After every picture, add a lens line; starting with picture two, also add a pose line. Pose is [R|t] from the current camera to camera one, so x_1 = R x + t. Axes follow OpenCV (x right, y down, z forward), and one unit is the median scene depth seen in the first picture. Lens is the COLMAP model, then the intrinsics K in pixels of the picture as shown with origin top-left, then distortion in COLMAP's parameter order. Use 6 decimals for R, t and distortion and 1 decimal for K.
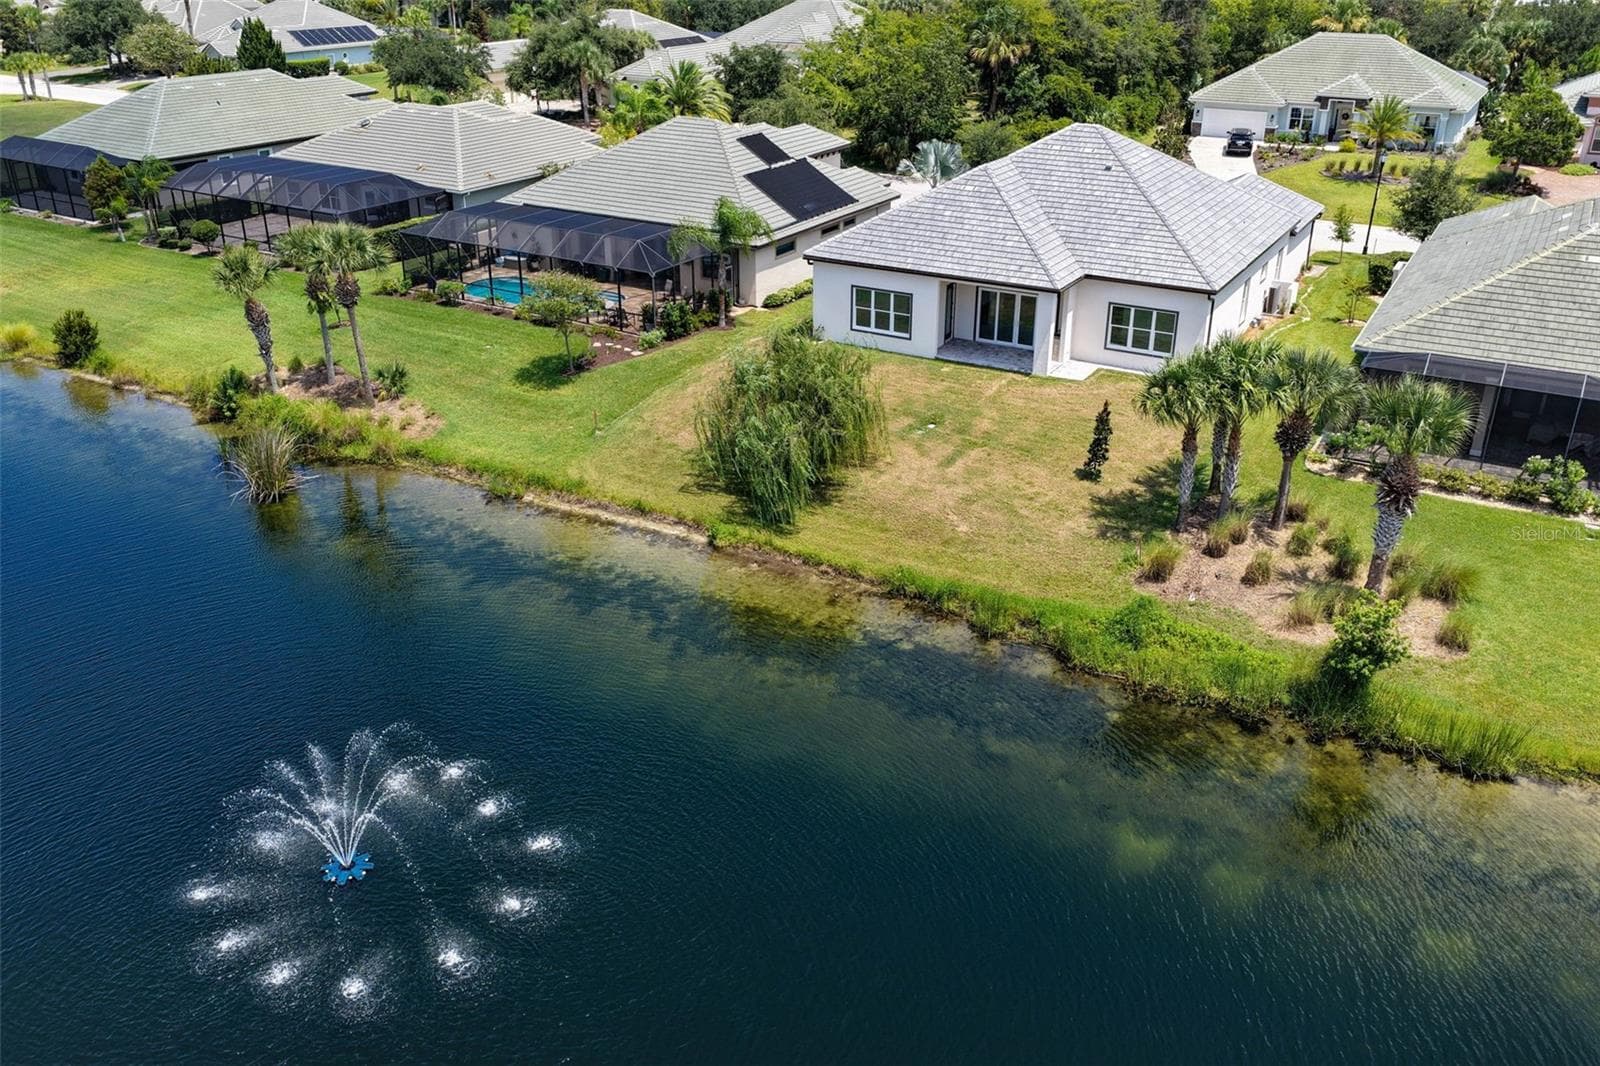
lens RADIAL K [[1330.7, 0, 800.0], [0, 1330.7, 533.0], [0, 0, 1]] dist [-0.008285, 0.021781]
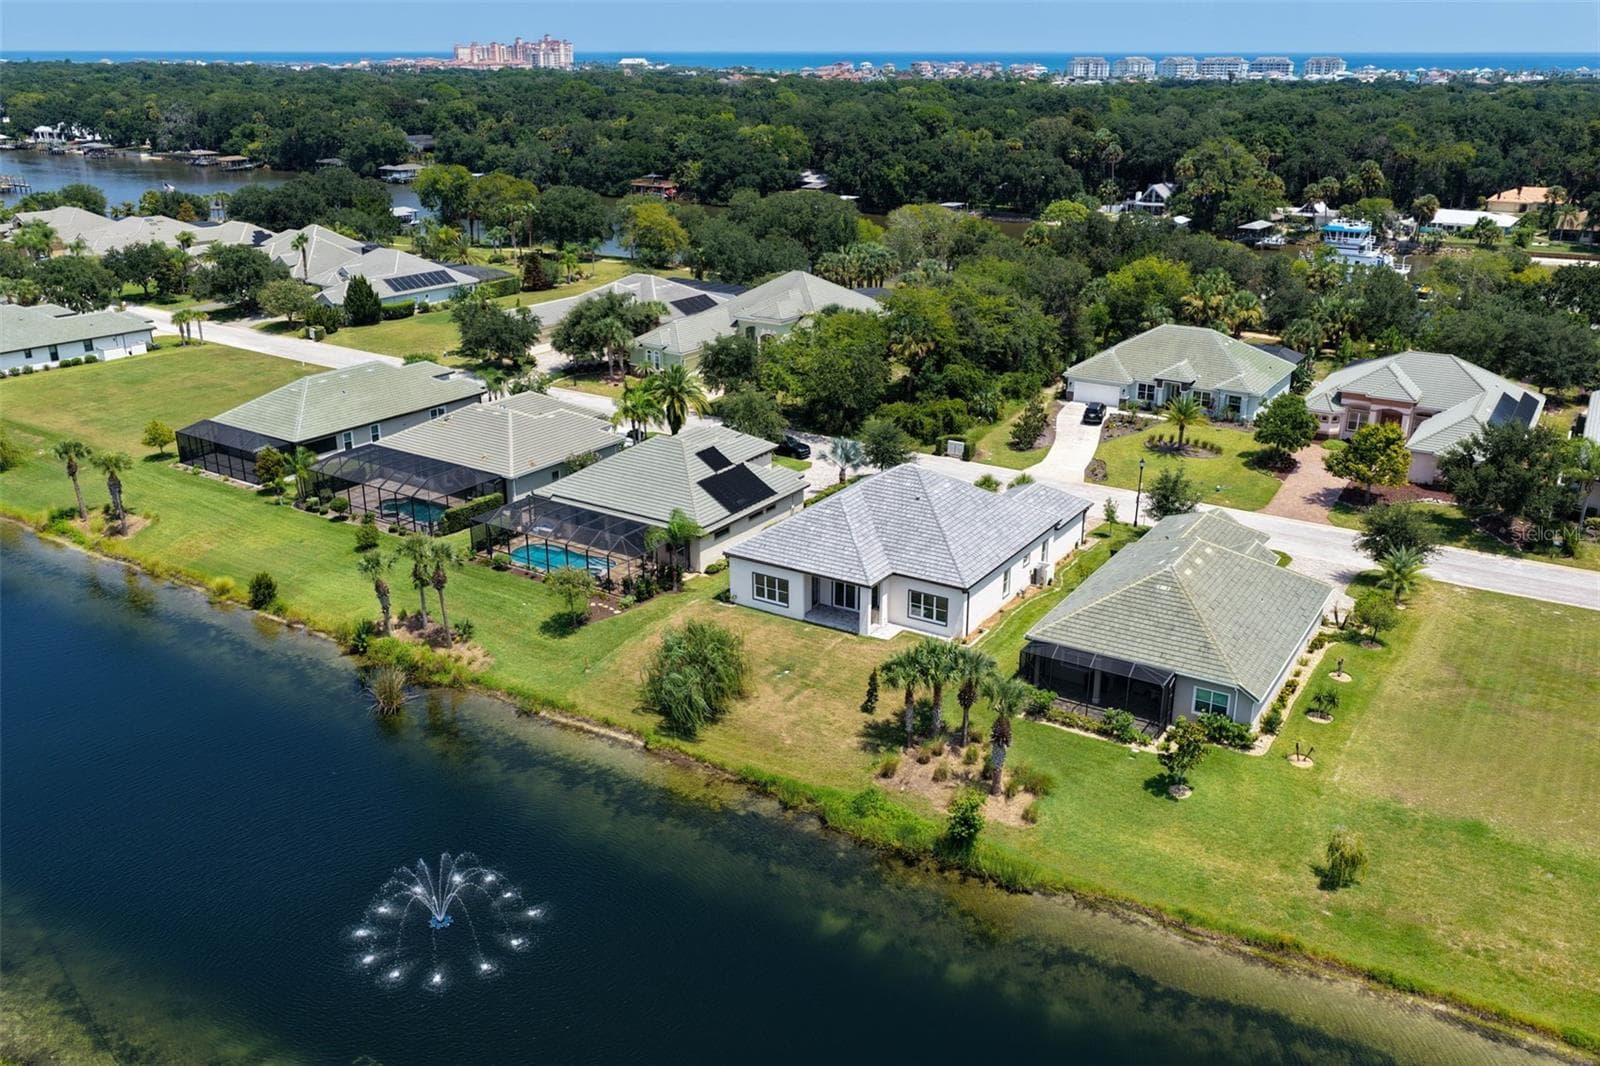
lens RADIAL K [[1330.7, 0, 800.0], [0, 1330.7, 533.0], [0, 0, 1]] dist [-0.008285, 0.021781]
pose [[0.999282, 0.012106, -0.035891, 0.165692], [-0.015165, 0.996160, -0.086225, -0.105727], [0.034709, 0.086707, 0.995629, -0.634117]]
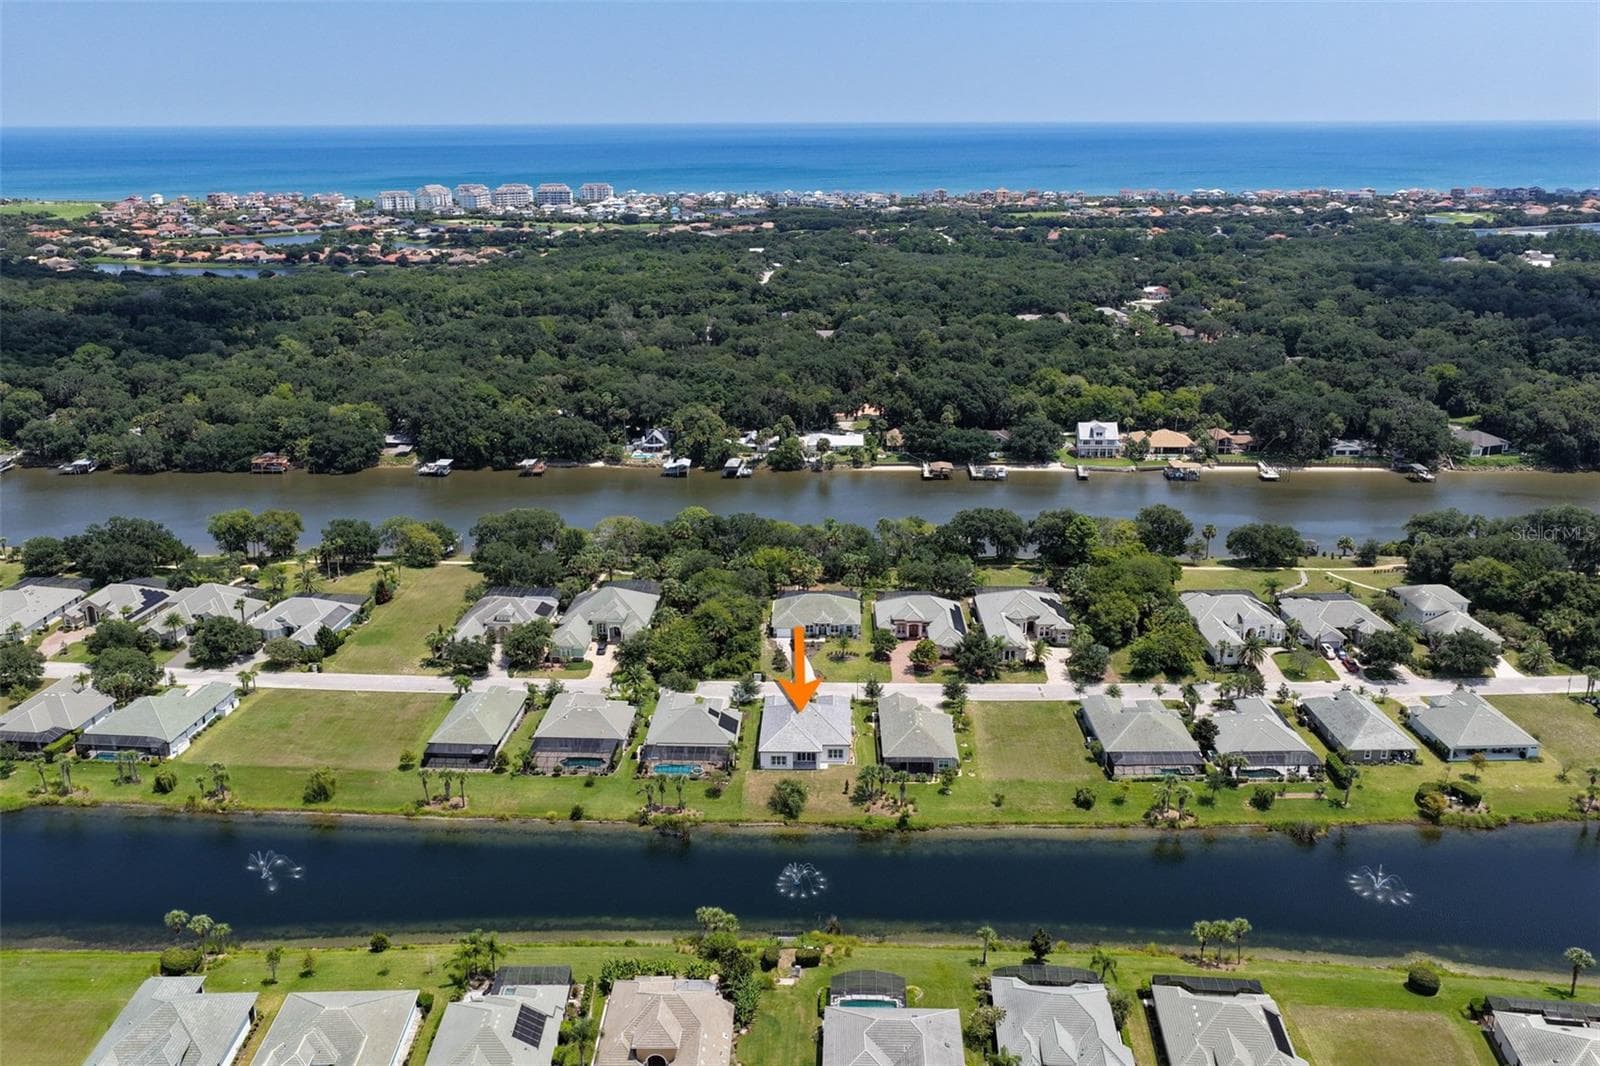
lens RADIAL K [[1330.7, 0, 800.0], [0, 1330.7, 533.0], [0, 0, 1]] dist [-0.008285, 0.021781]
pose [[0.876877, -0.148682, 0.457144, -1.886045], [0.207994, 0.974690, -0.081958, -0.562899], [-0.433388, 0.166950, 0.885608, -3.218870]]
